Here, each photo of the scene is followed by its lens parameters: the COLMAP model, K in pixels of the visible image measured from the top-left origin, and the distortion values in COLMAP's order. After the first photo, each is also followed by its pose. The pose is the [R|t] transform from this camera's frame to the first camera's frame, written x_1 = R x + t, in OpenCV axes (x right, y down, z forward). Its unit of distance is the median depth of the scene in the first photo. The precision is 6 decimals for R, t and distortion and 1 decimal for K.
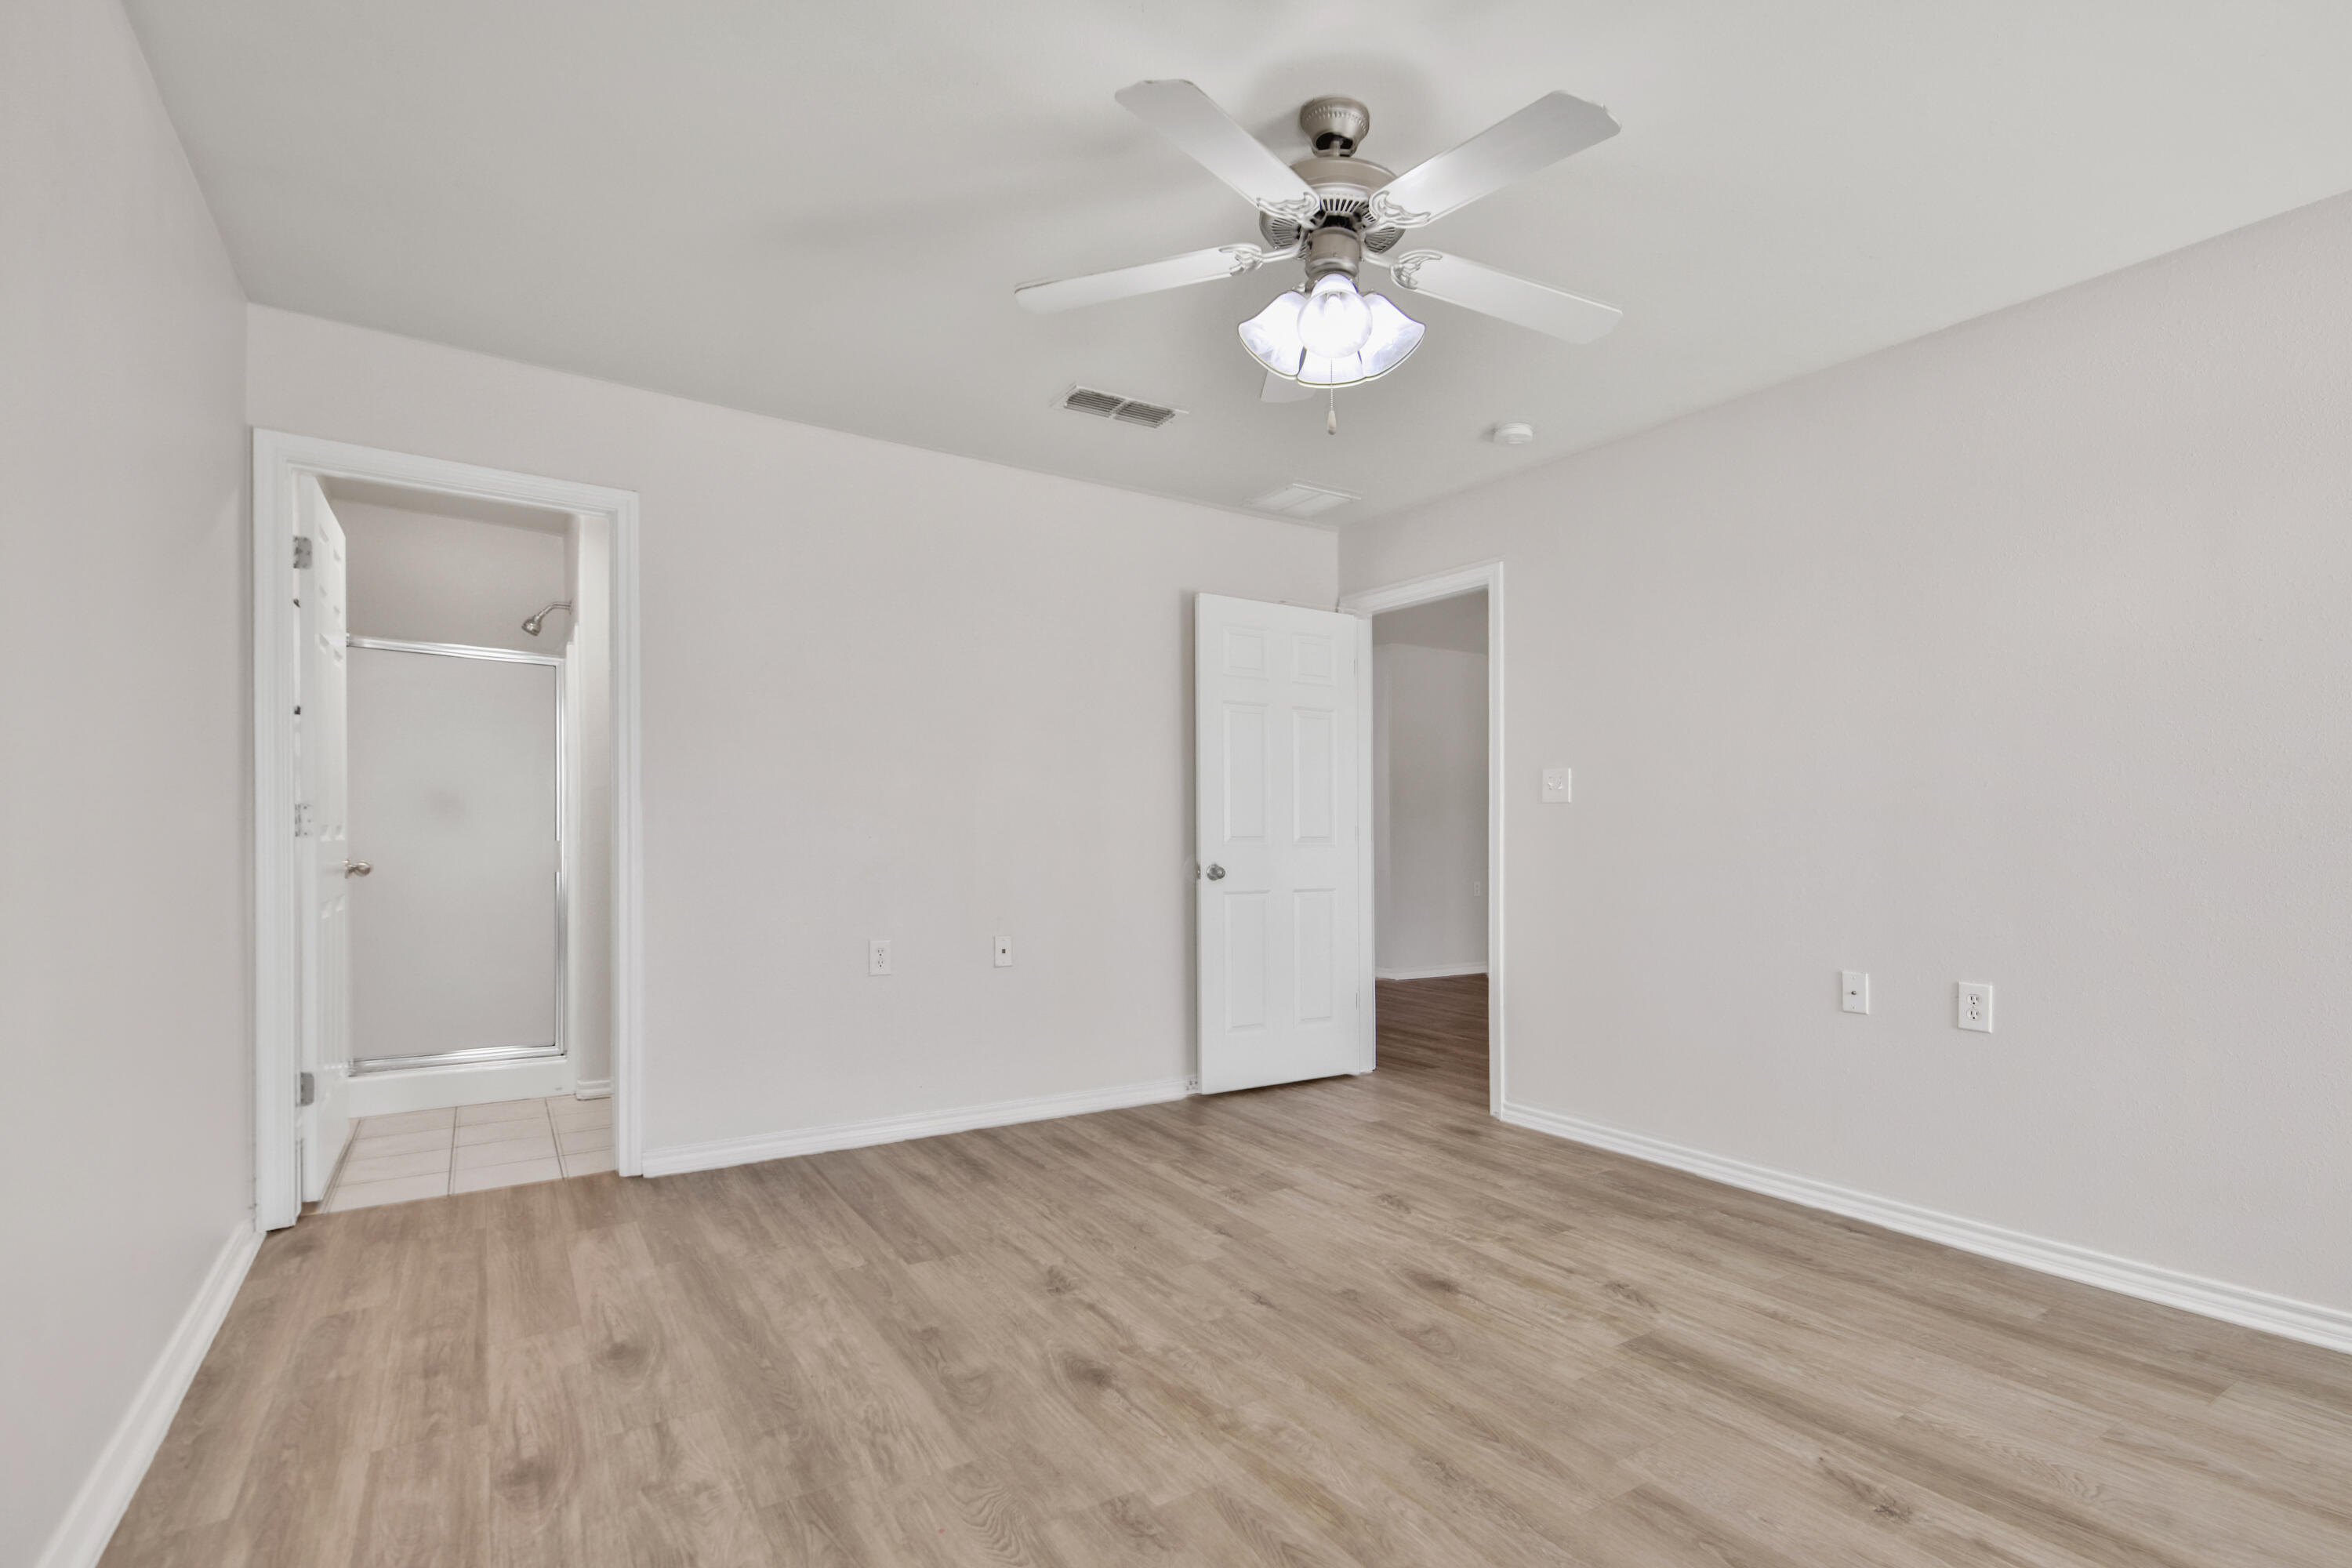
lens RADIAL K [[1132.1, 0, 1176.7], [0, 1132.1, 834.6], [0, 0, 1]] dist [-0.000267, -0.011483]
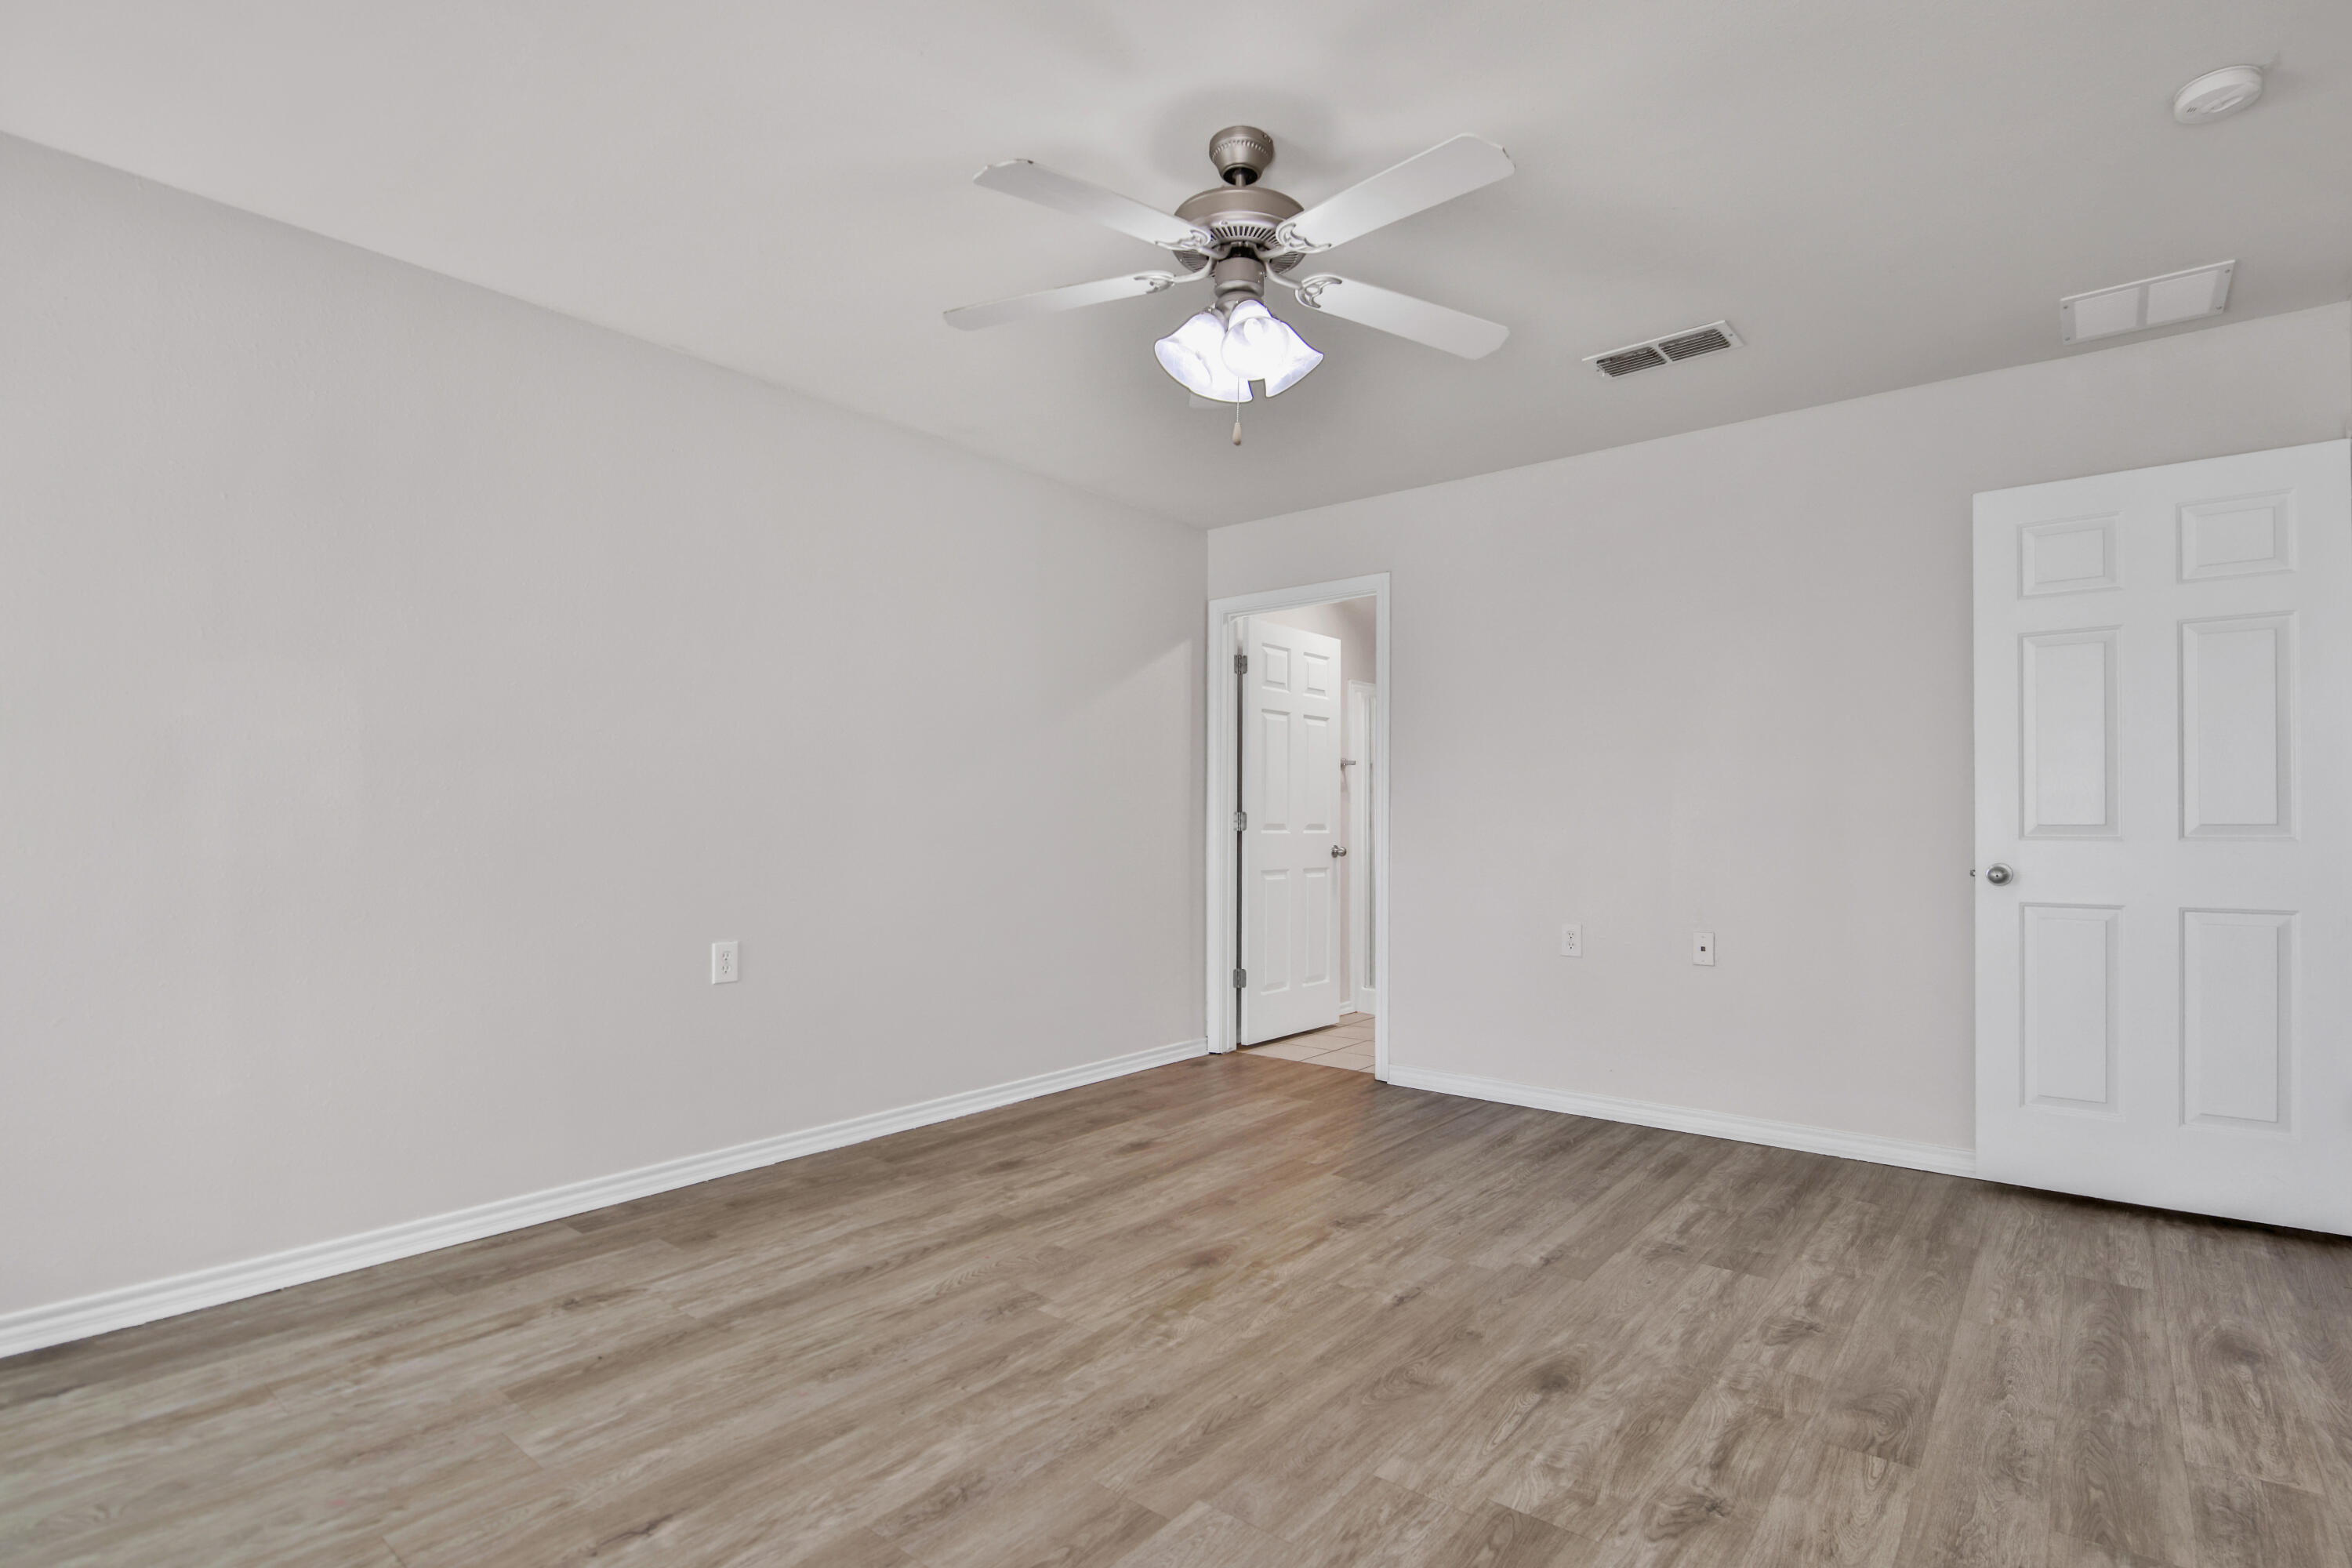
lens RADIAL K [[1116.6, 0, 1218.3], [0, 1116.6, 799.0], [0, 0, 1]] dist [-0.001833, -0.008444]
pose [[0.351200, -0.010904, -0.936237, 0.900115], [-0.012275, 0.999793, -0.016249, 0.000447], [0.936220, 0.017199, 0.350993, 0.494132]]
